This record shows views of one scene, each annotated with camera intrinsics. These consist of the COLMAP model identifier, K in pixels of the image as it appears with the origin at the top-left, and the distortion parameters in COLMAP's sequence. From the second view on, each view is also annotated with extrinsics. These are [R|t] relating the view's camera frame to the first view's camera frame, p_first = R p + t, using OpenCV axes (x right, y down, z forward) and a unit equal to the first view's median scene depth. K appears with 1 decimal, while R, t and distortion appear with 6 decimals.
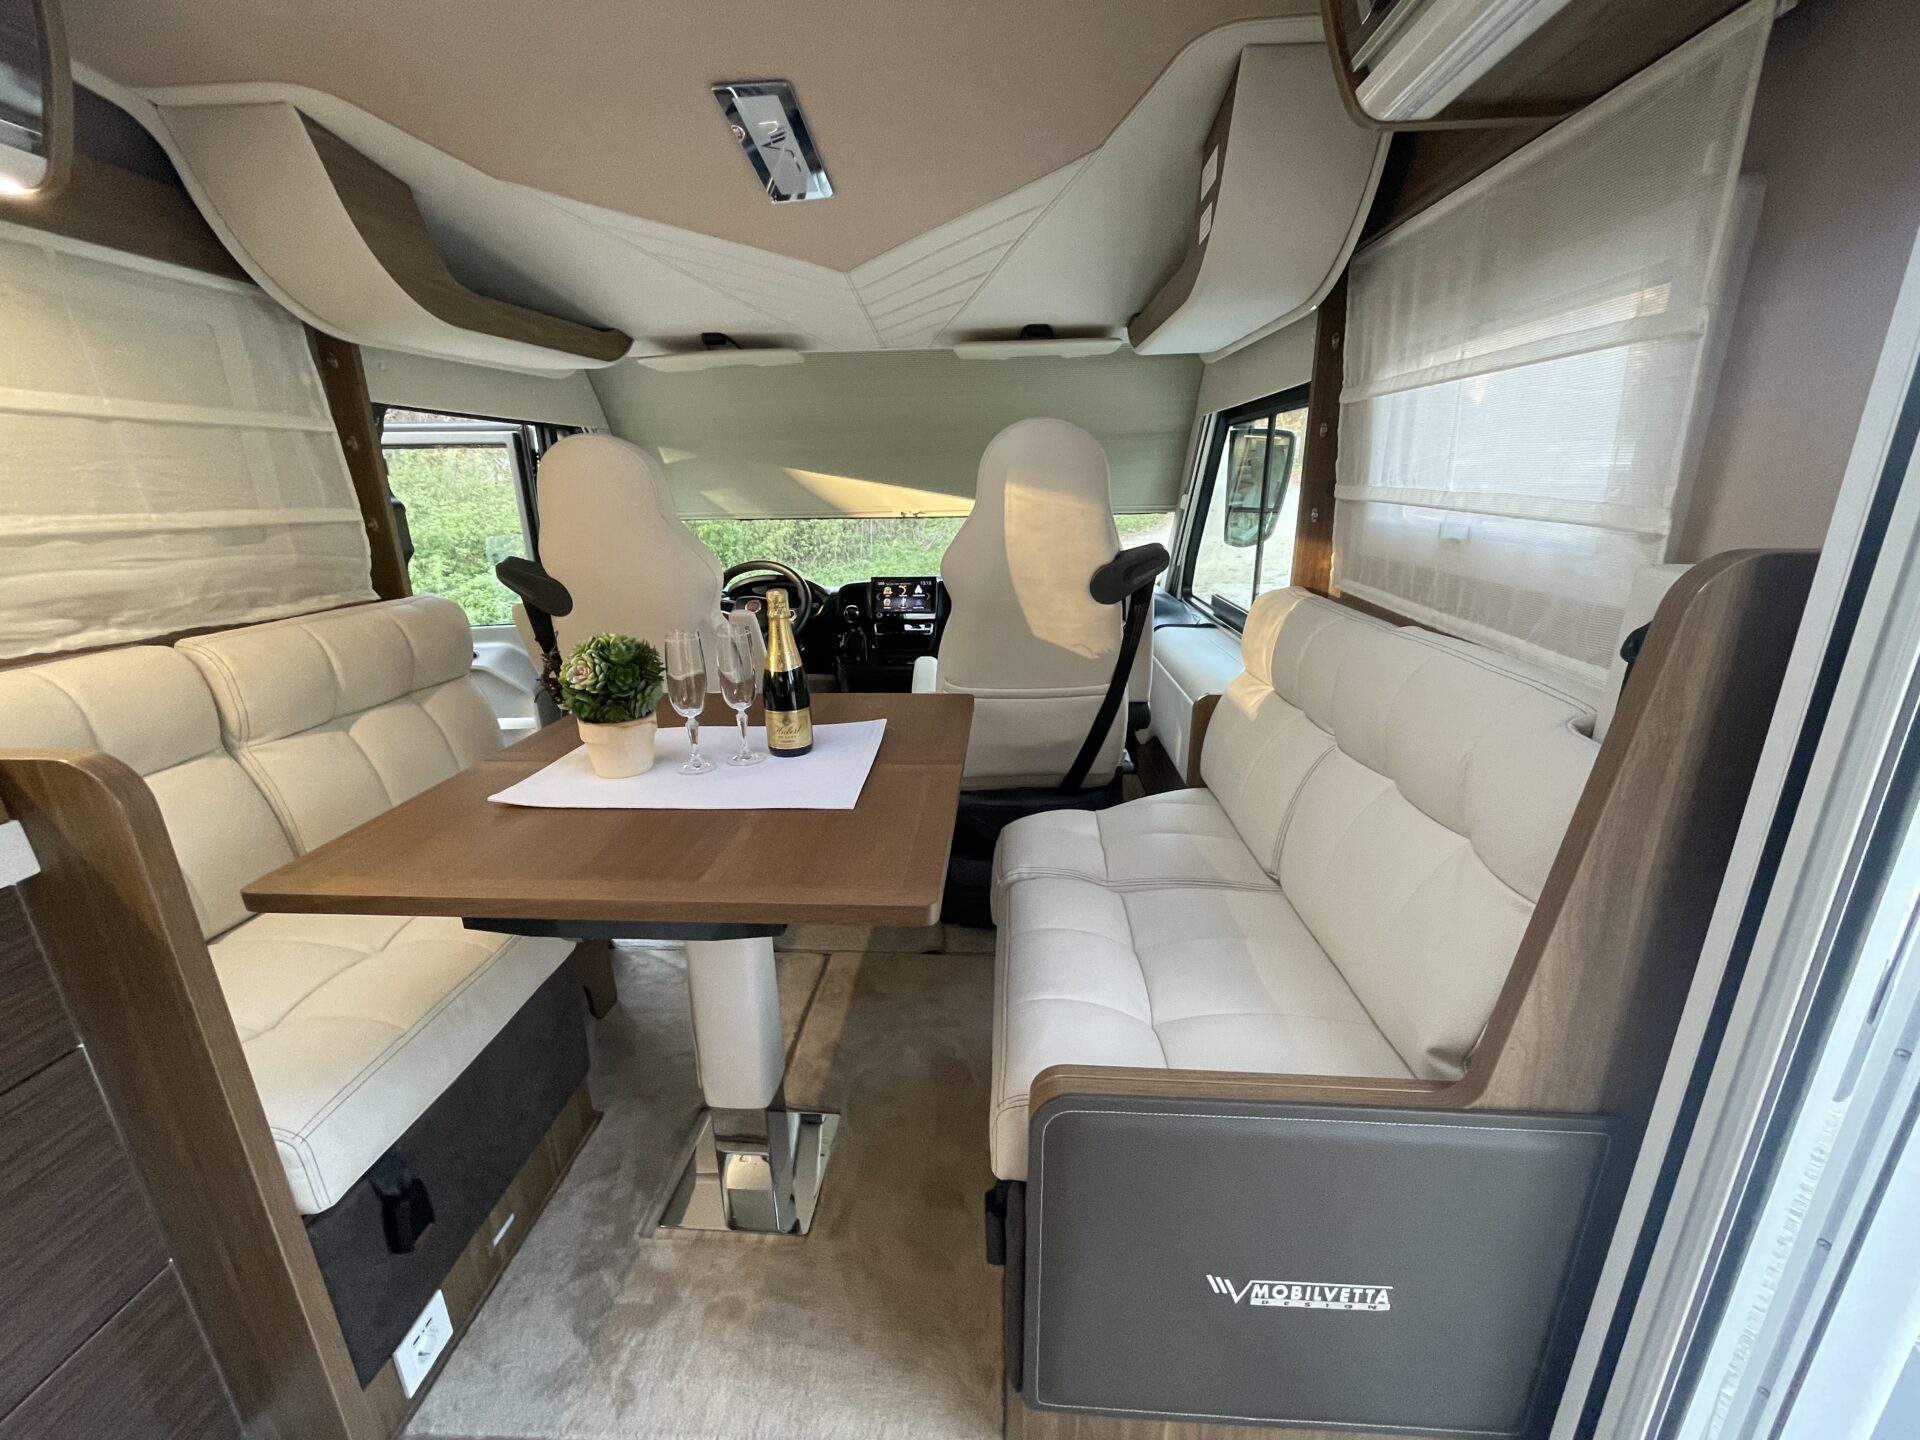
lens RADIAL K [[790.1, 0, 961.2], [0, 790.1, 719.0], [0, 0, 1]] dist [-0.002233, -0.000665]
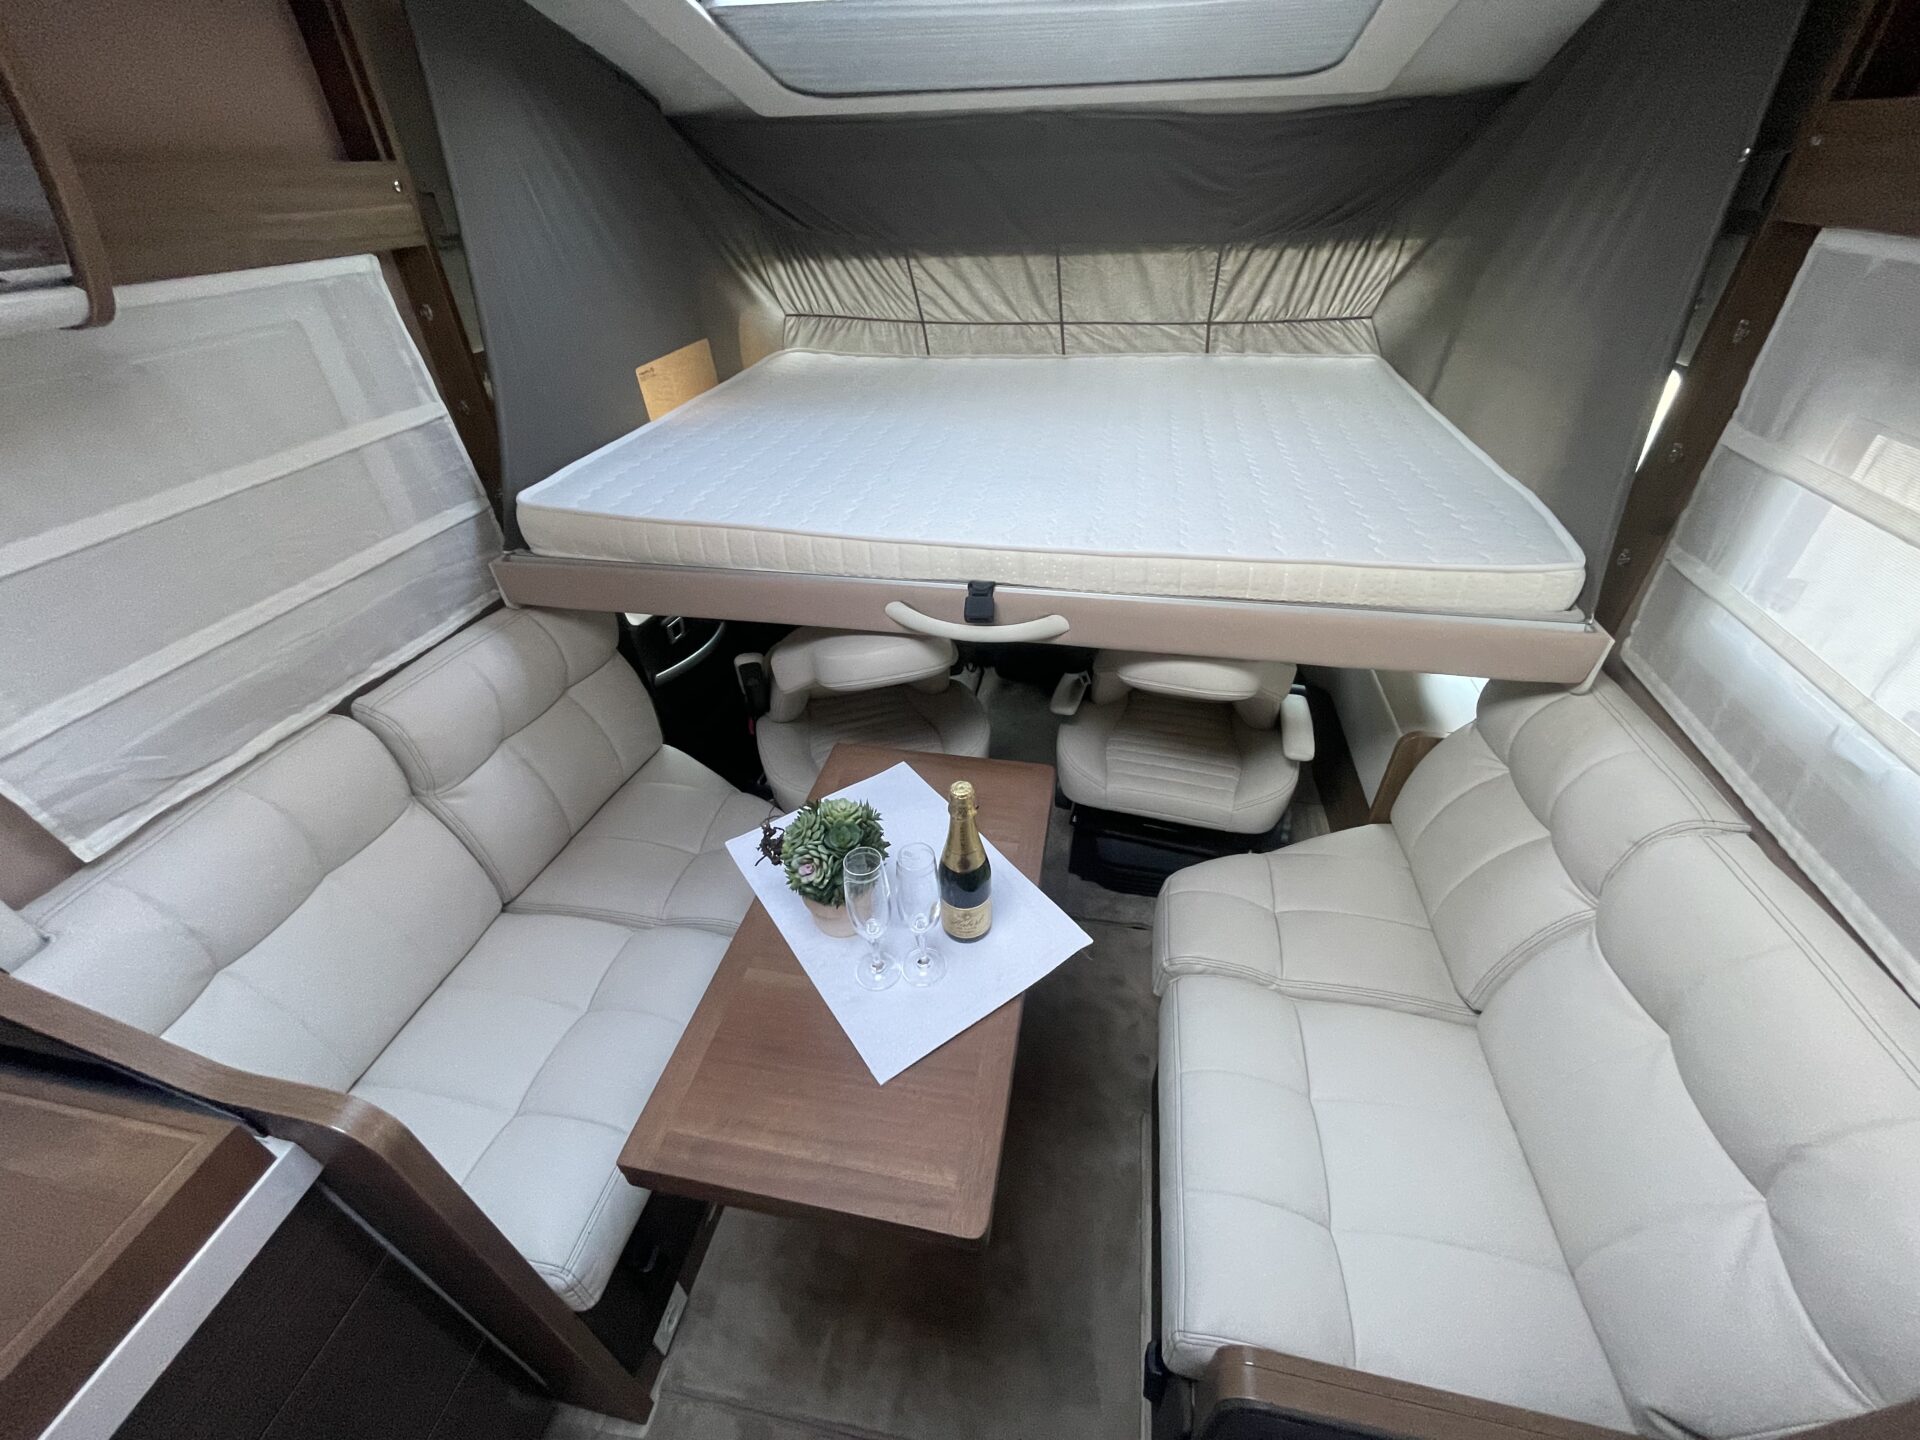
lens RADIAL K [[790.1, 0, 961.2], [0, 790.1, 719.0], [0, 0, 1]] dist [-0.002233, -0.000665]
pose [[0.990976, 0.068392, -0.115281, -0.123769], [-0.026288, 0.942500, 0.333170, -0.437264], [0.131438, -0.327133, 0.935793, 0.172155]]
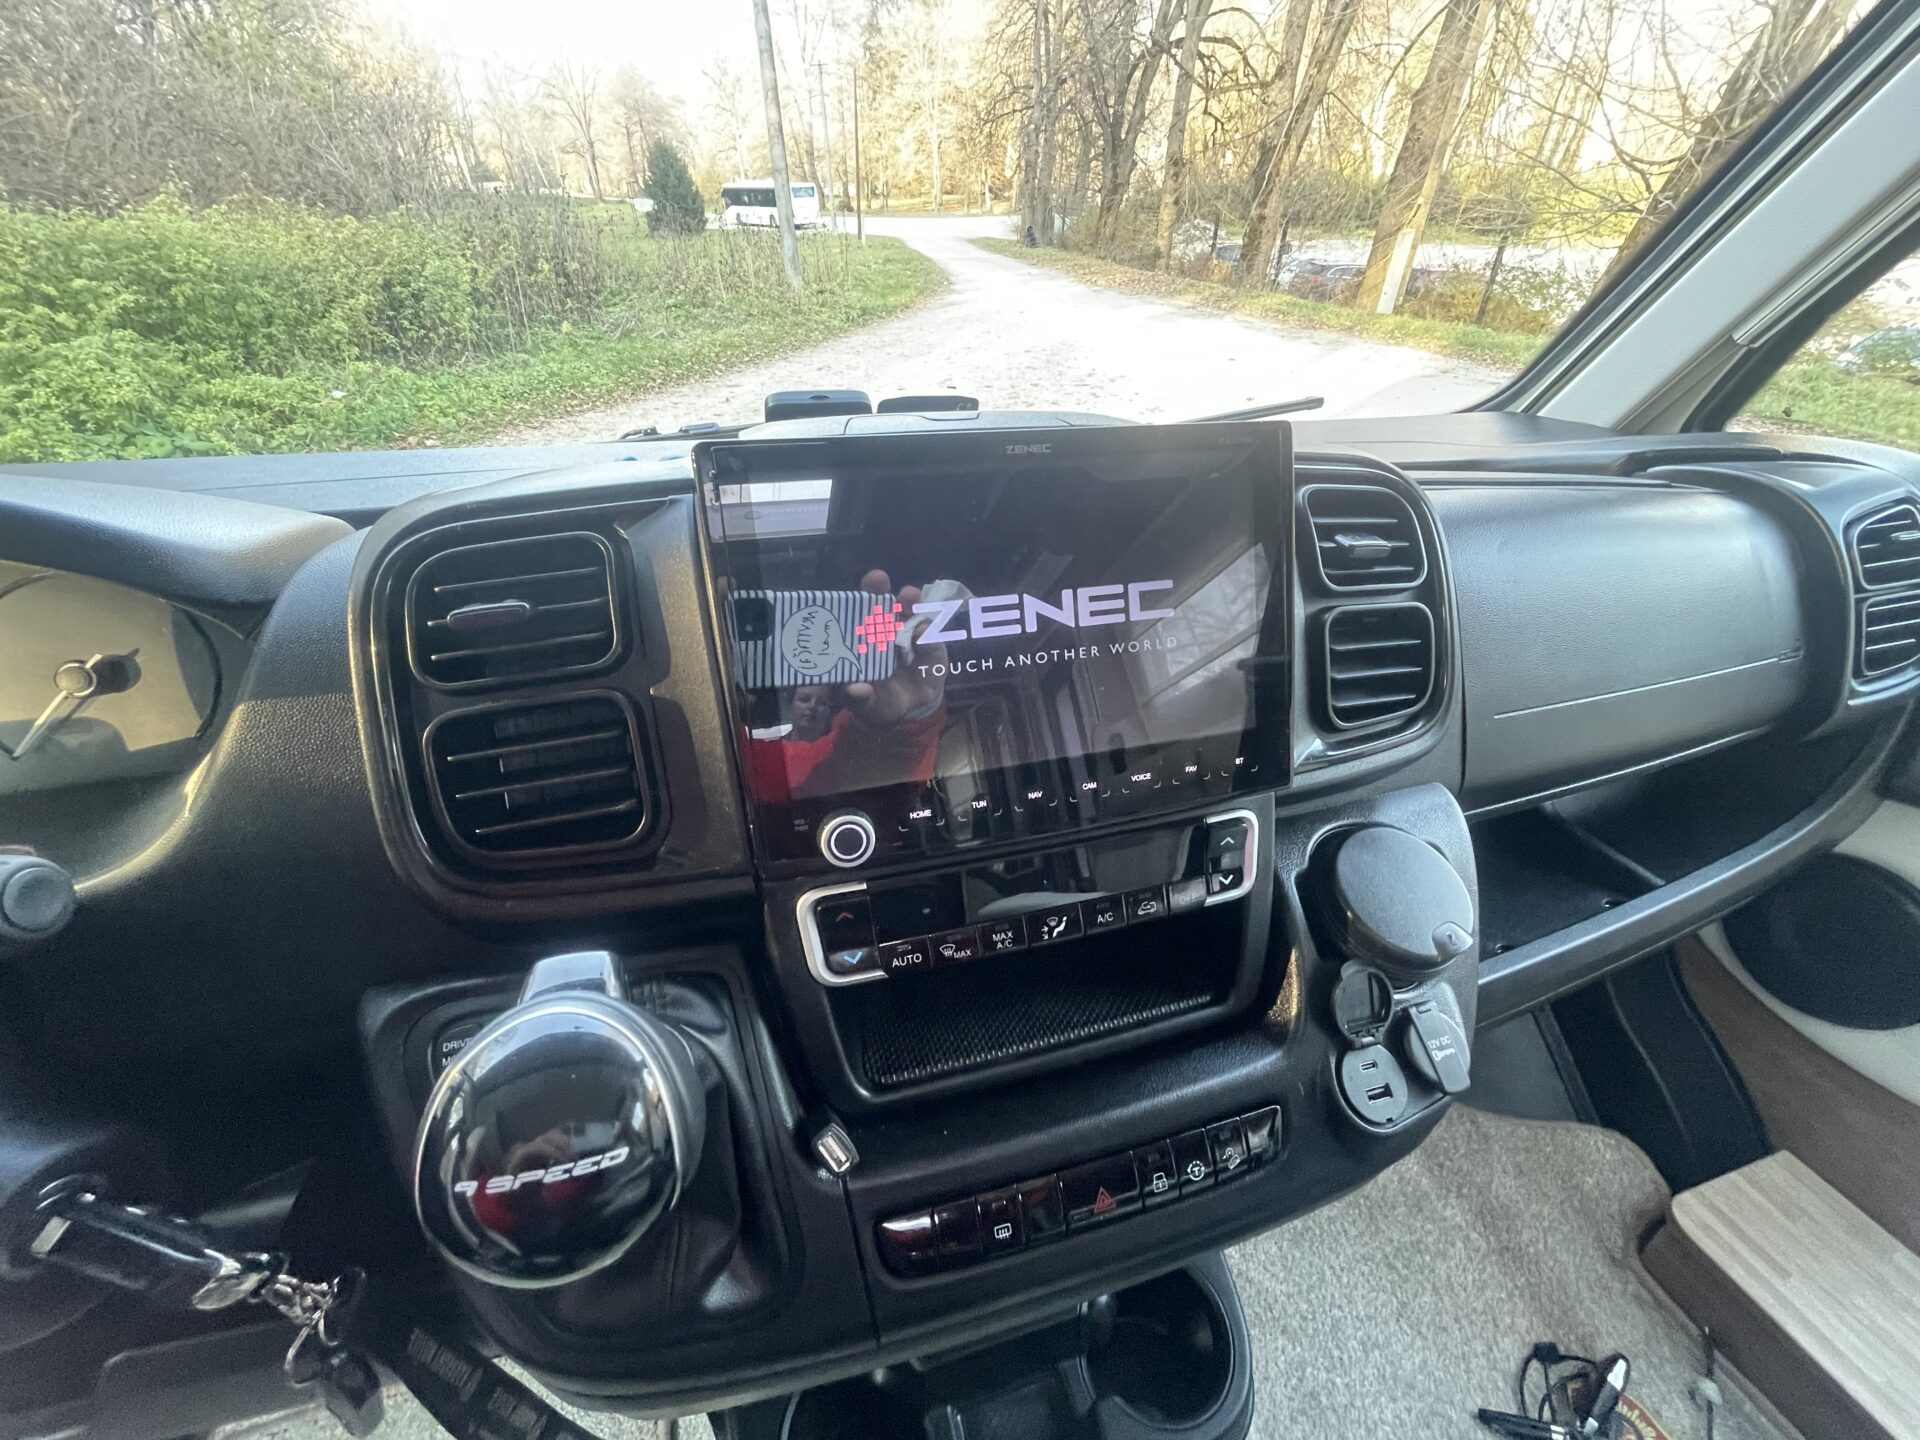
lens RADIAL K [[790.1, 0, 961.2], [0, 790.1, 719.0], [0, 0, 1]] dist [-0.002233, -0.000665]
pose [[0.937547, -0.145010, 0.316193, -0.254026], [0.068572, 0.968176, 0.240692, -0.328905], [-0.341033, -0.203978, 0.917654, 1.743103]]
